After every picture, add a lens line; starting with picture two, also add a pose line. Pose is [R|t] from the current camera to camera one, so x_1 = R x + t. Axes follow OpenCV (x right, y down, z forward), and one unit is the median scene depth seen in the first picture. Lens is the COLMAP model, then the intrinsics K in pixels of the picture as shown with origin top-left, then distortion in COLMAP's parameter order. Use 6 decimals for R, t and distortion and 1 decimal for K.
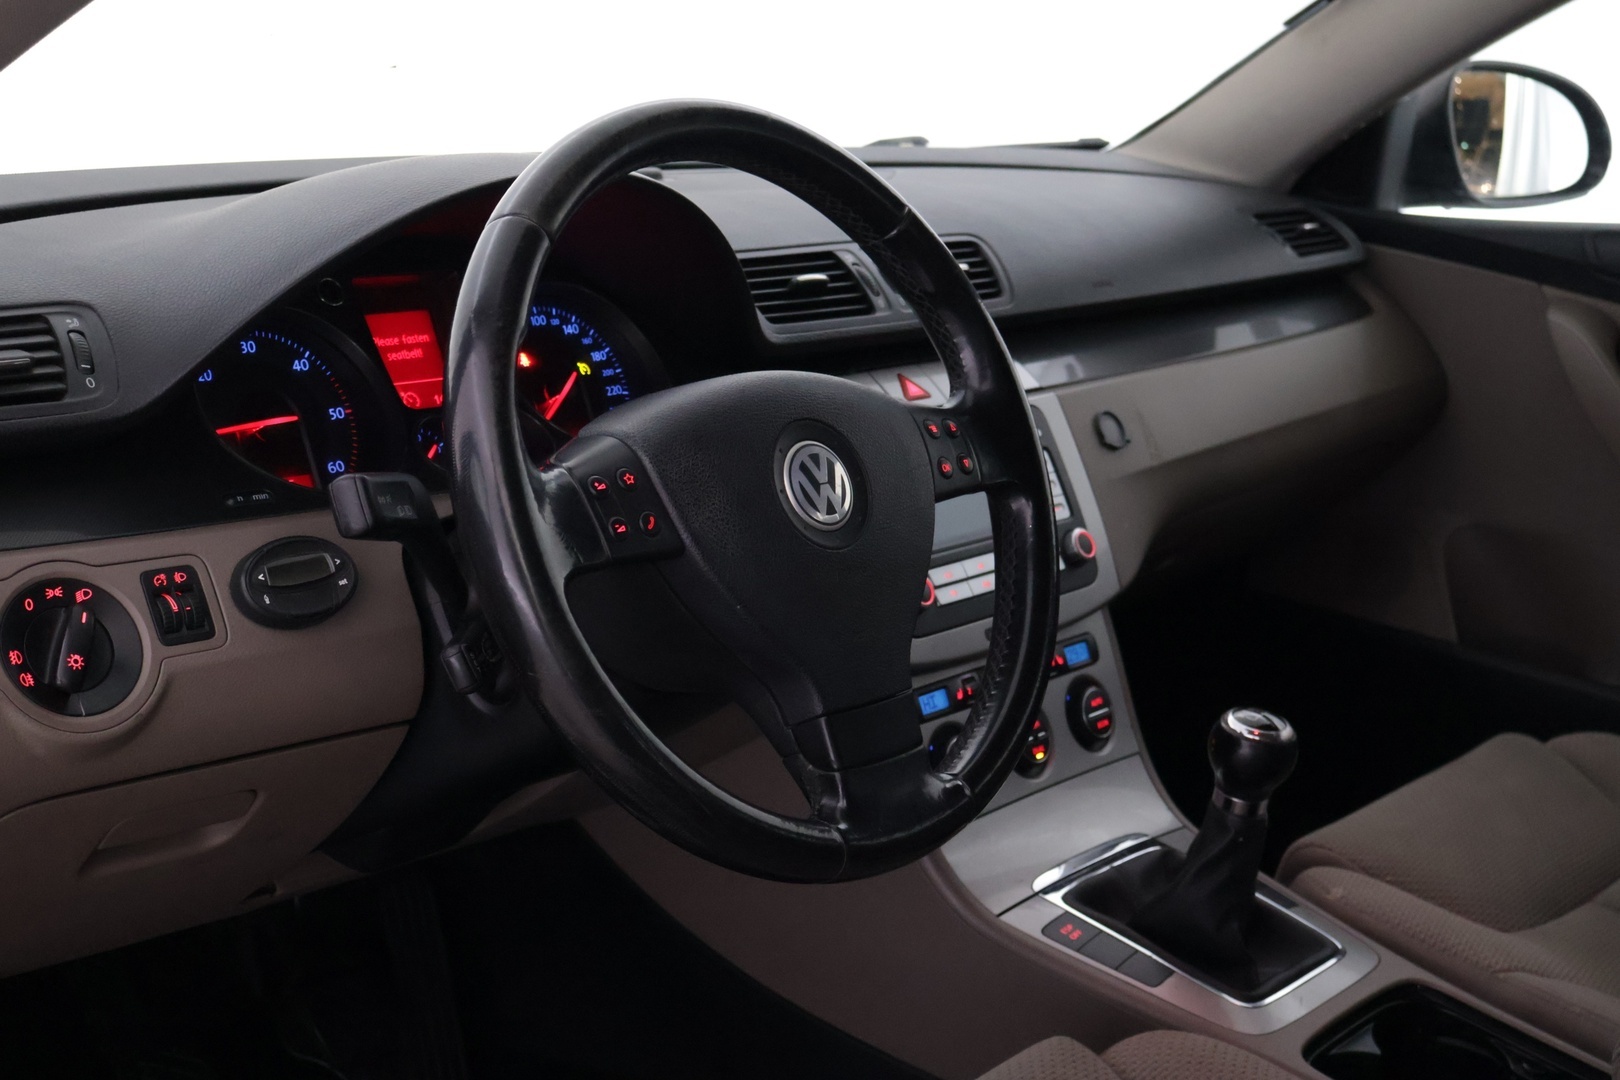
lens RADIAL K [[2136.9, 0, 809.5], [0, 2136.9, 540.2], [0, 0, 1]] dist [0.049190, 0.000000]
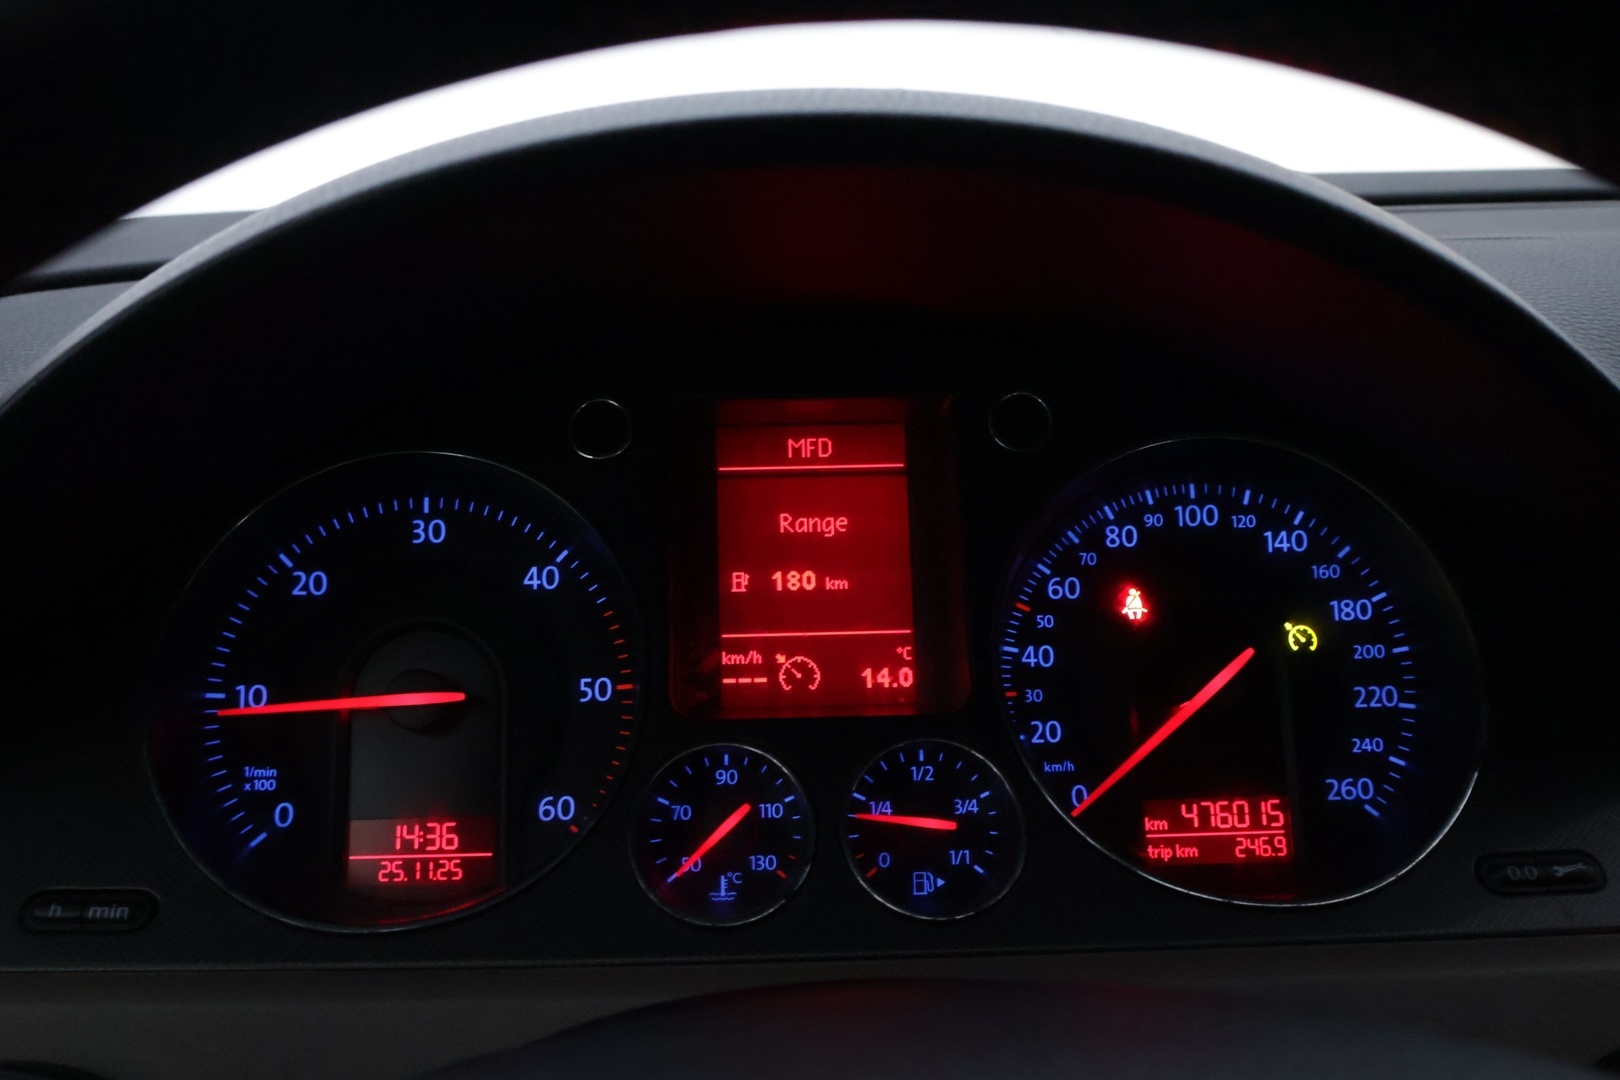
lens RADIAL K [[1674.2, 0, 809.1], [0, 1674.2, 541.9], [0, 0, 1]] dist [-0.009168, 0.000000]
pose [[0.719431, 0.088546, -0.688897, 0.050874], [-0.125125, 0.992136, -0.003149, -0.087497], [0.683200, 0.088464, 0.724853, 0.709454]]
